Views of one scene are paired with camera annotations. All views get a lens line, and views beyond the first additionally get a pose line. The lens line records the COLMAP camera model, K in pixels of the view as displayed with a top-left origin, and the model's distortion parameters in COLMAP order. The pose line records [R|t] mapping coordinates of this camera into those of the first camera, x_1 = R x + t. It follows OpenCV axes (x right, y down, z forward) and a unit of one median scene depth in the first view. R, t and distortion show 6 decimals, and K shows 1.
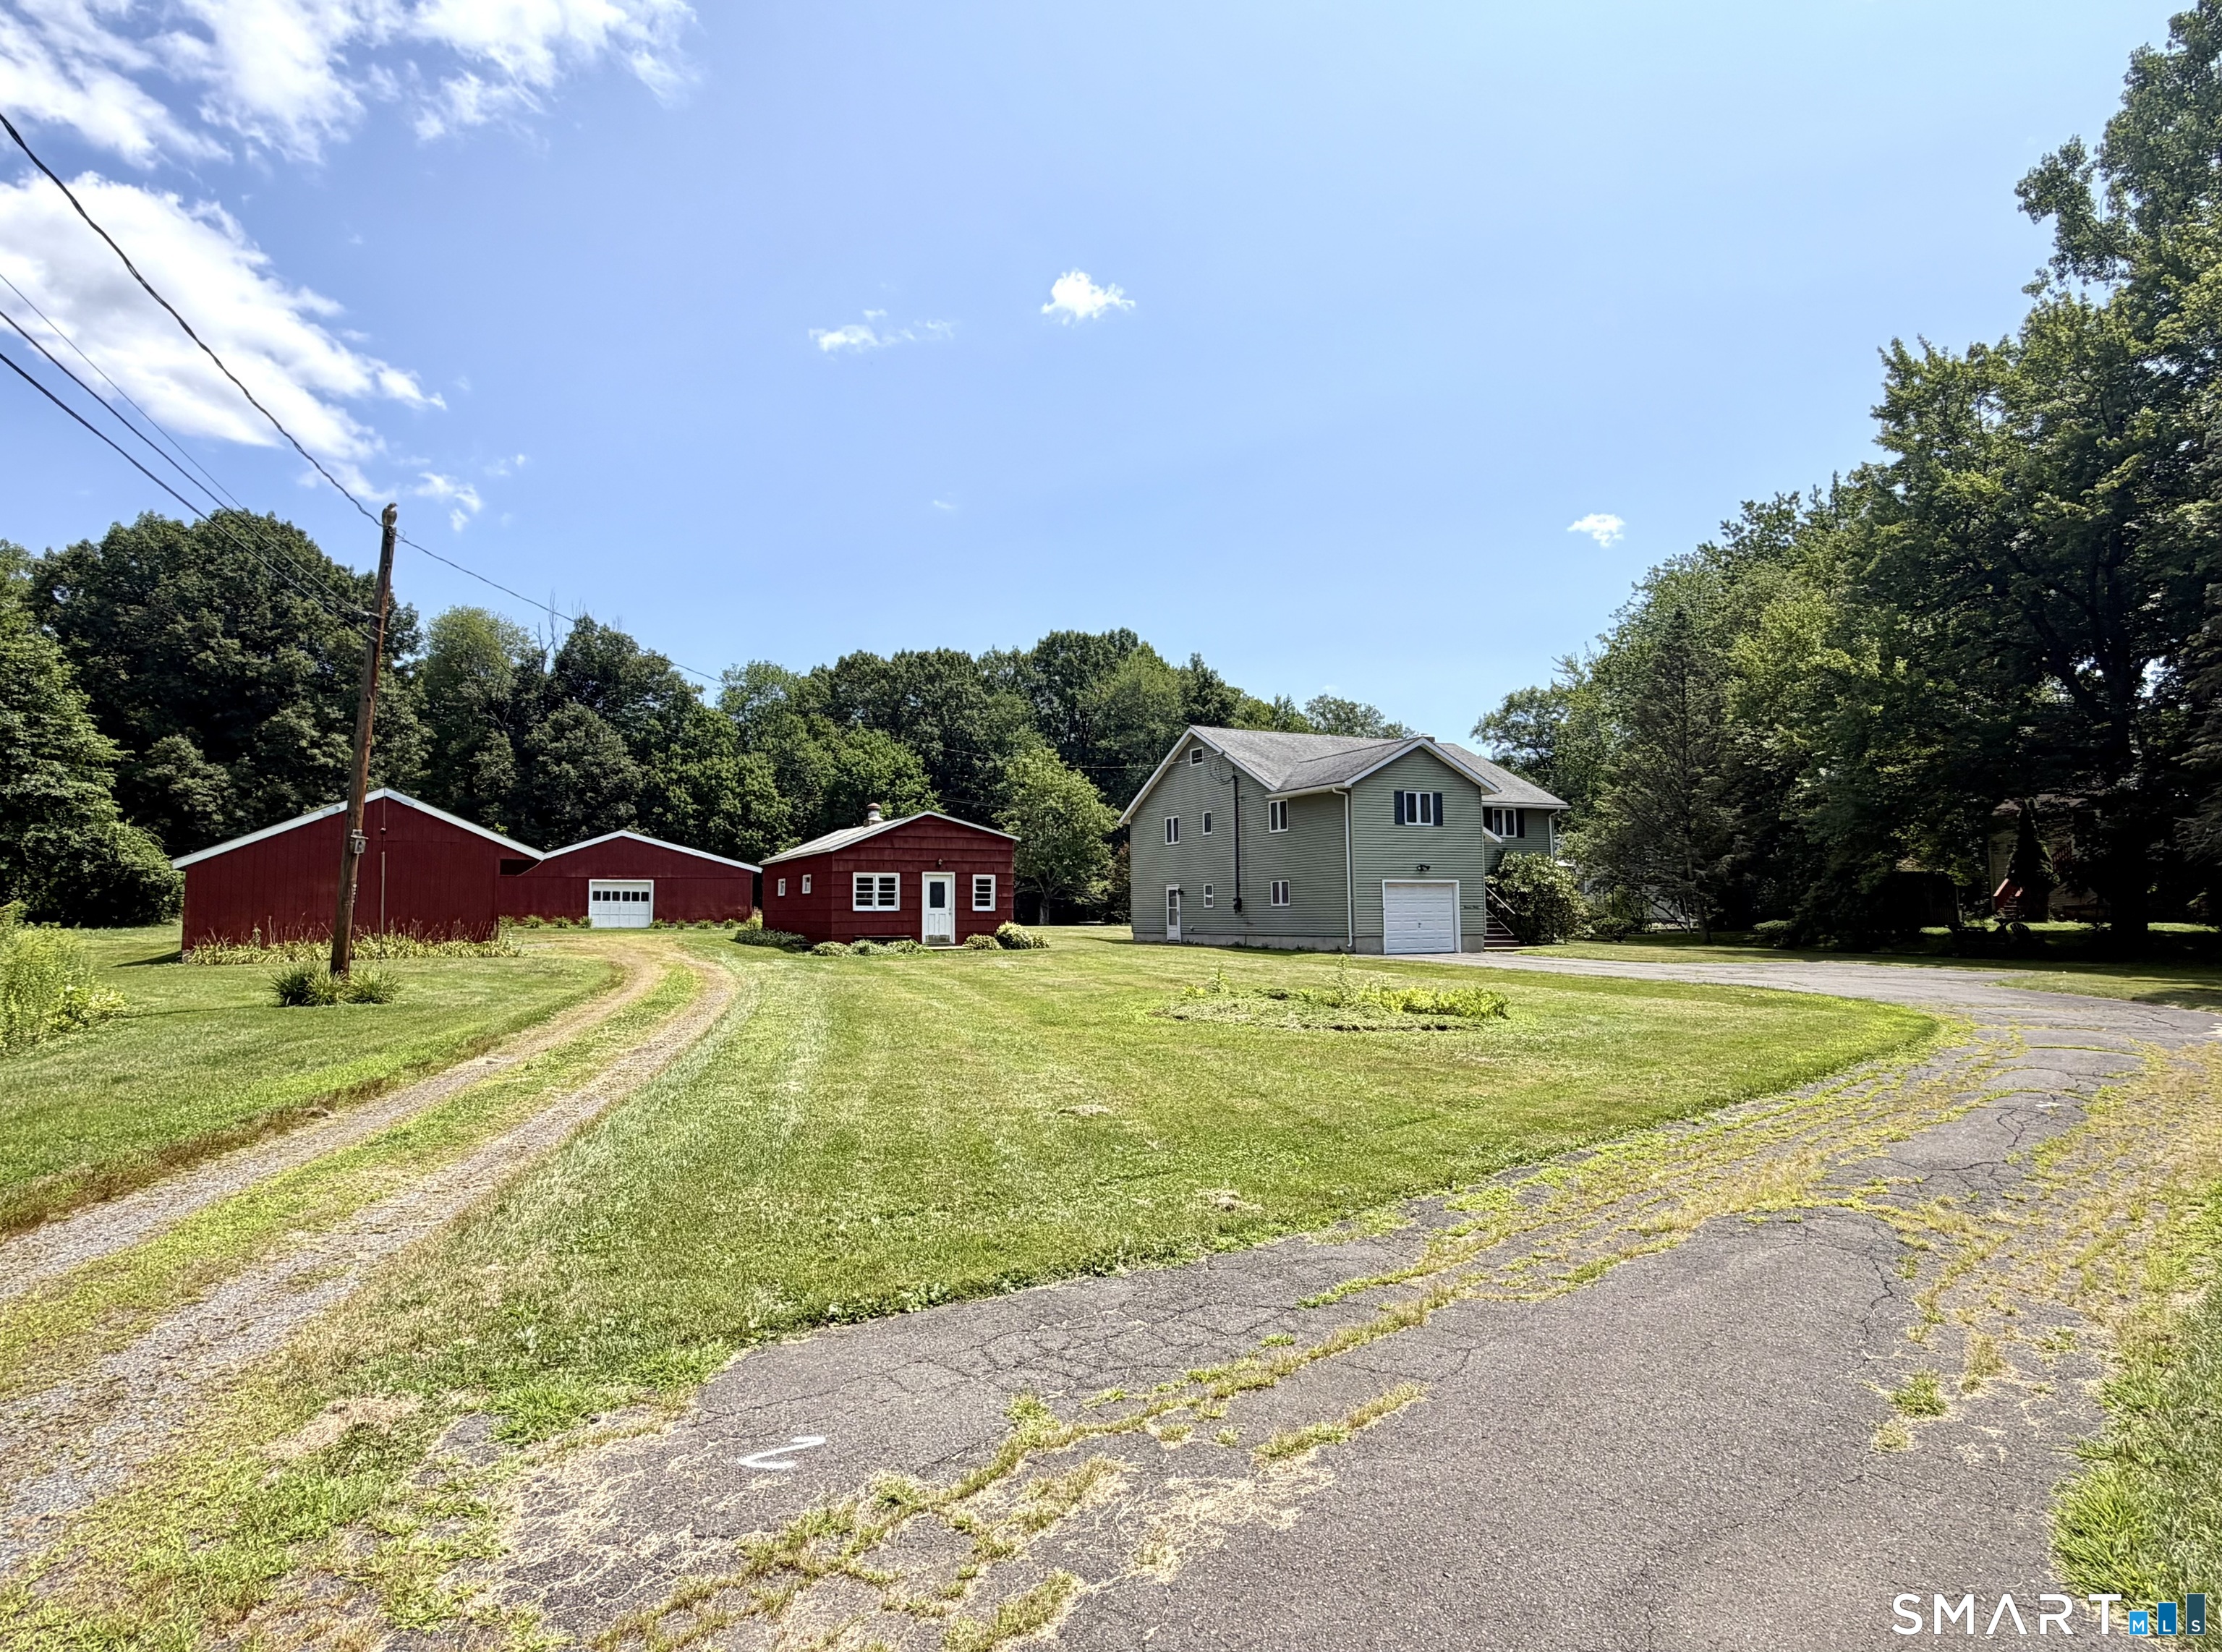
lens RADIAL K [[1233.8, 0, 1101.9], [0, 1233.8, 819.1], [0, 0, 1]] dist [-0.000435, 0.003137]
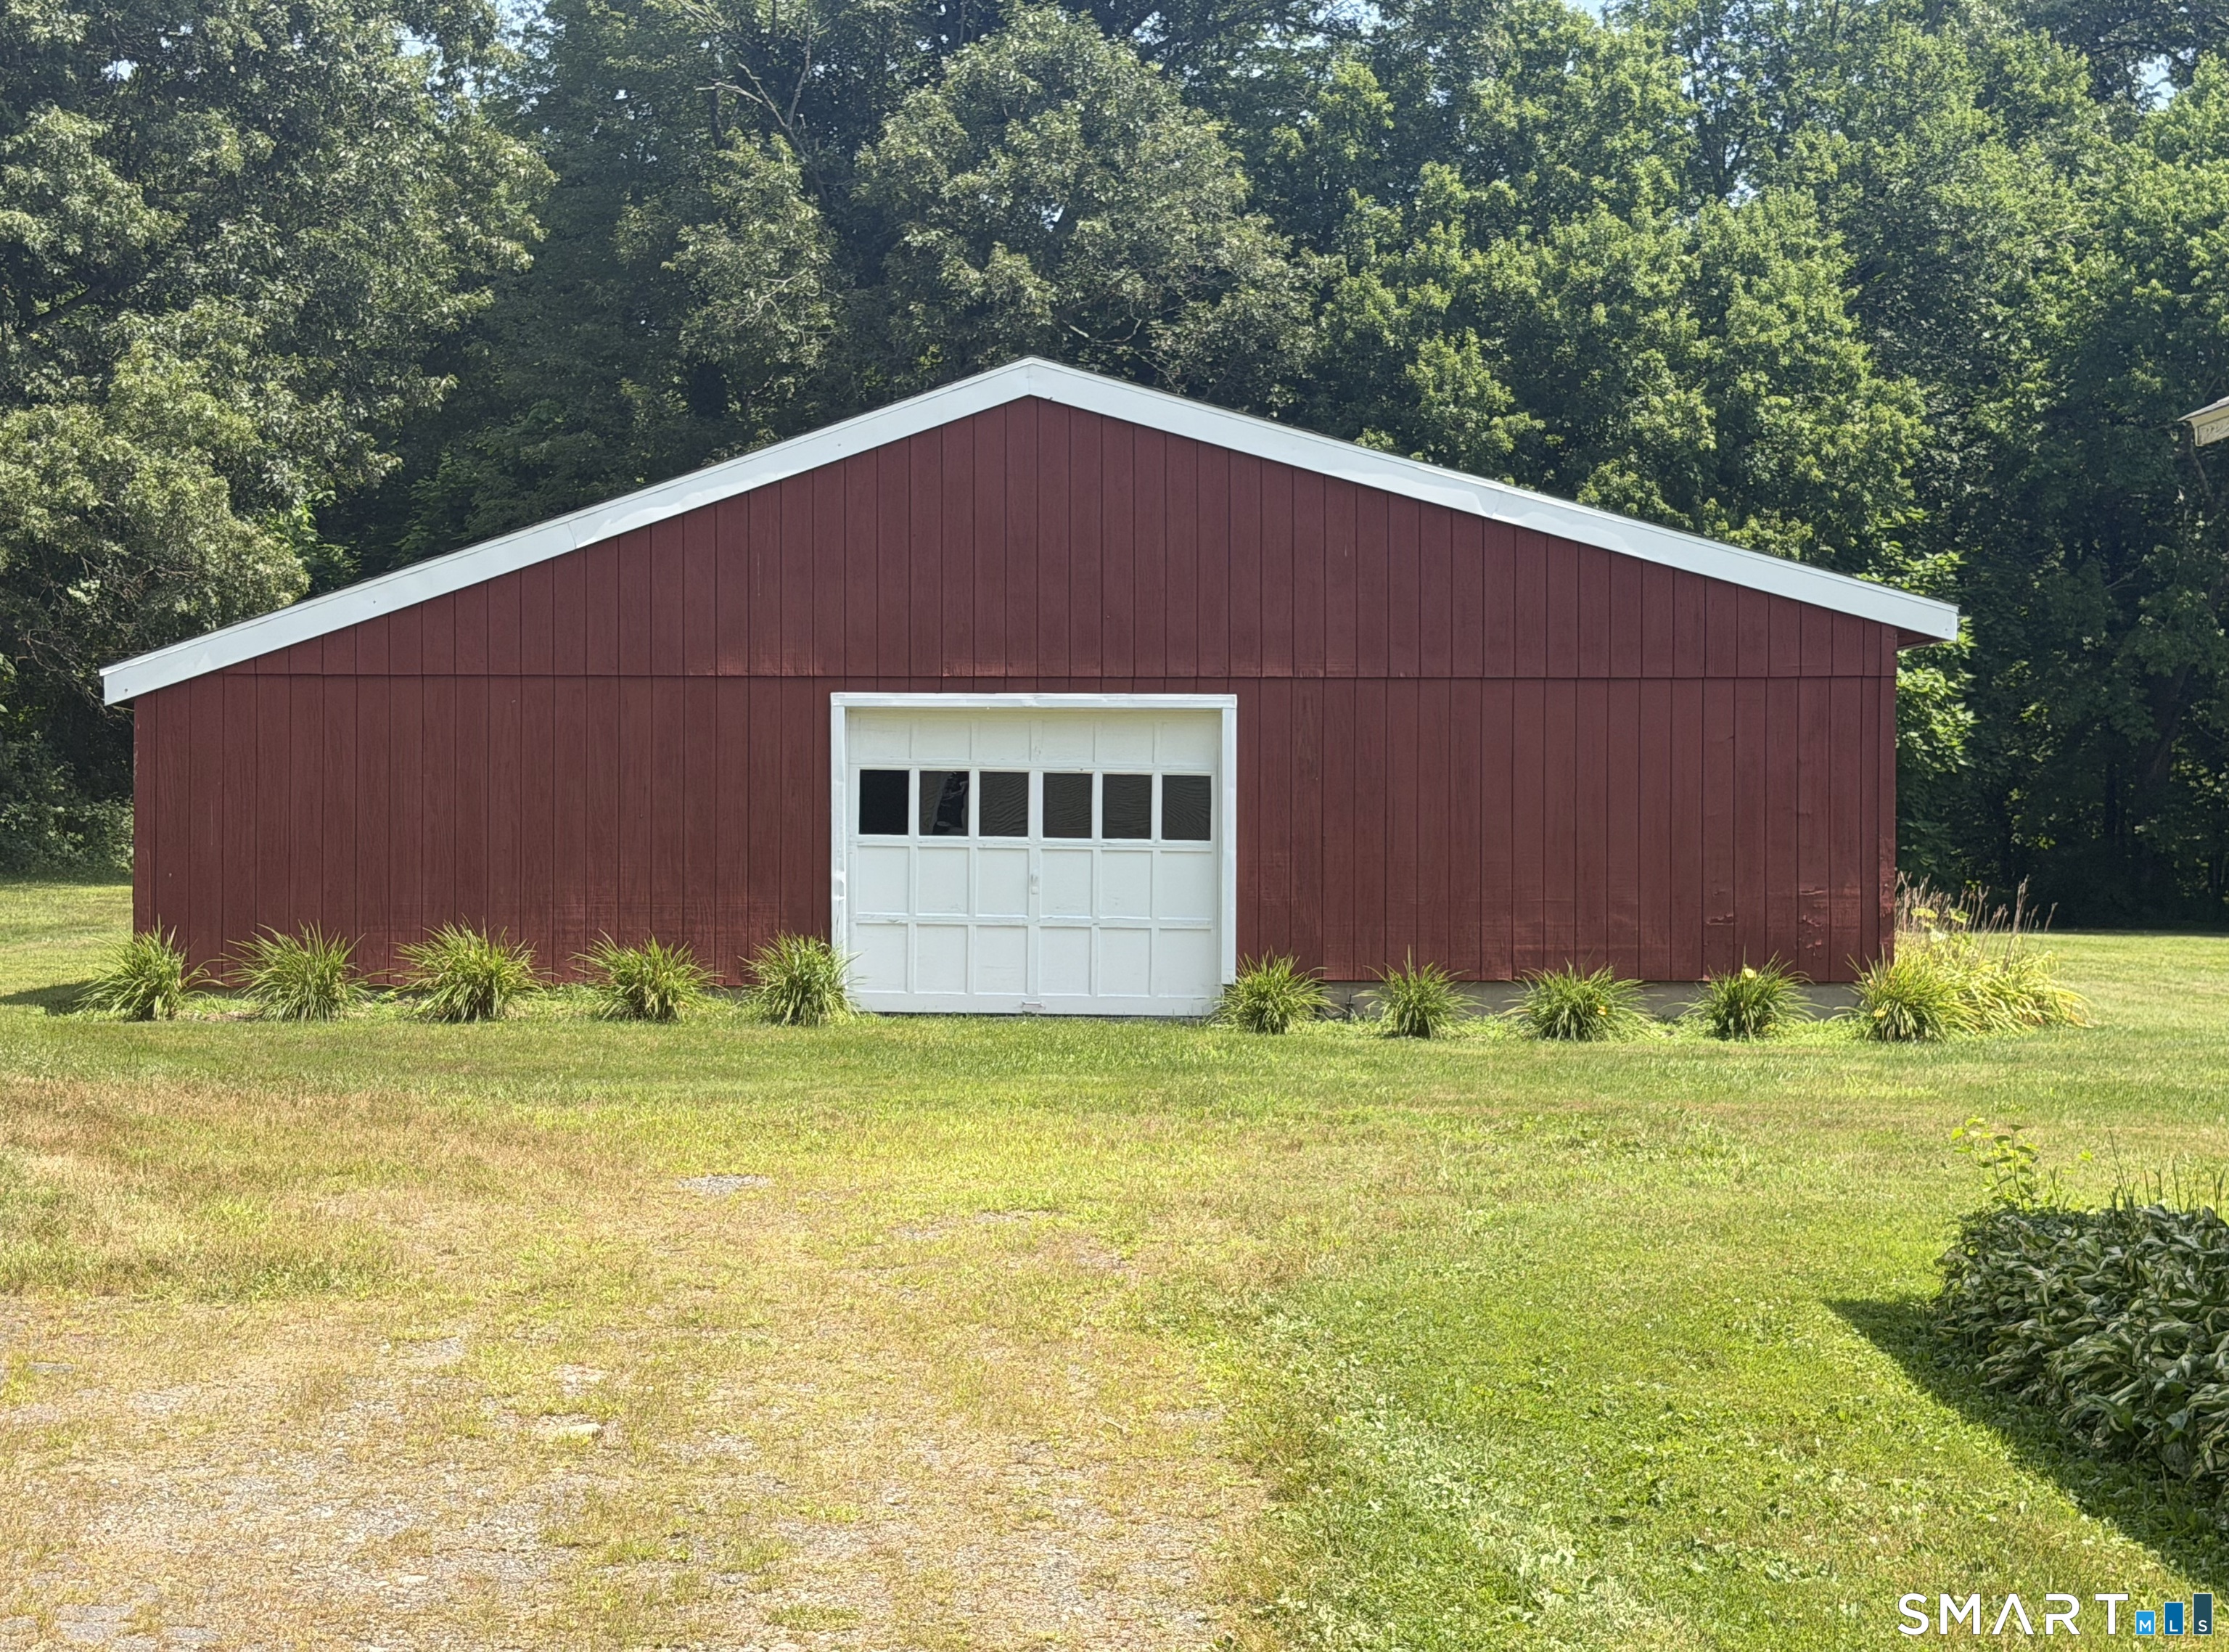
lens RADIAL K [[3594.0, 0, 1106.8], [0, 3594.0, 834.4], [0, 0, 1]] dist [0.190524, 0.000000]
pose [[0.905956, 0.004855, -0.423345, -0.144817], [0.025295, 0.997527, 0.065572, 0.027595], [0.422616, -0.070114, 0.903593, 0.446424]]
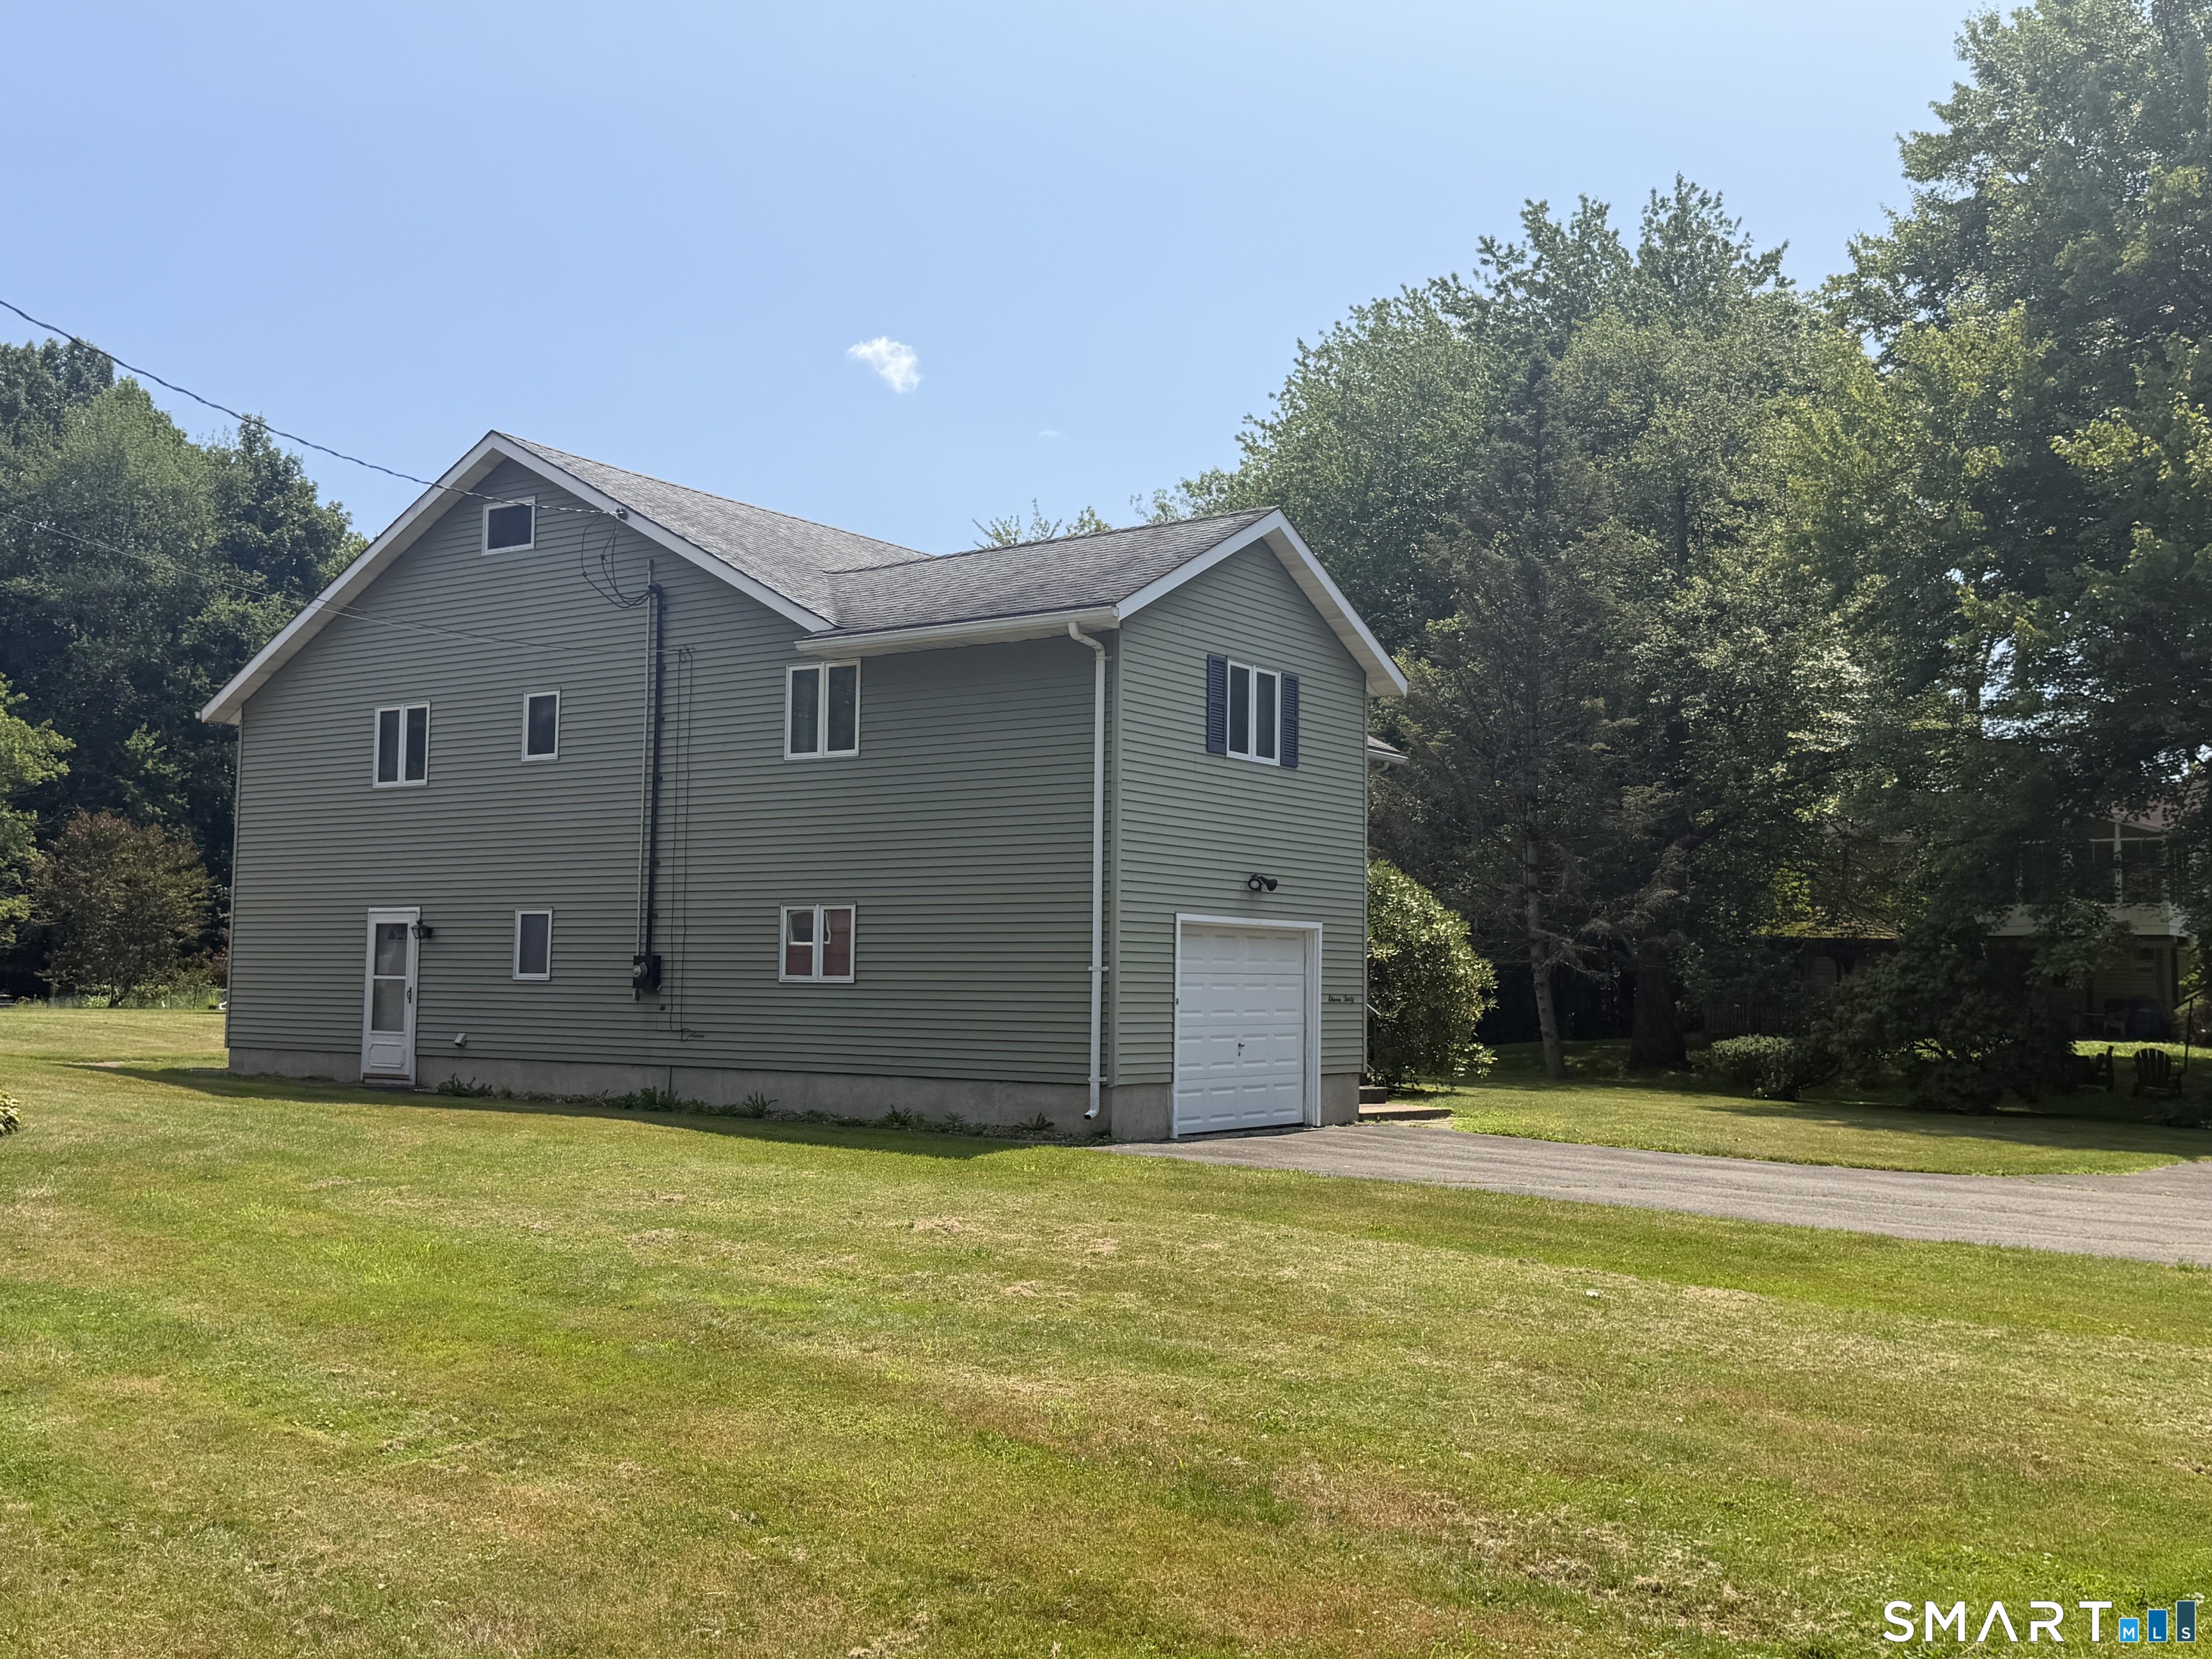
lens RADIAL K [[2111.7, 0, 1102.8], [0, 2111.7, 816.6], [0, 0, 1]] dist [-0.001461, 0.000000]
pose [[0.873298, 0.058521, 0.483658, -0.034981], [-0.058251, 0.998180, -0.015599, 0.016786], [-0.483691, -0.014551, 0.875118, 0.263106]]
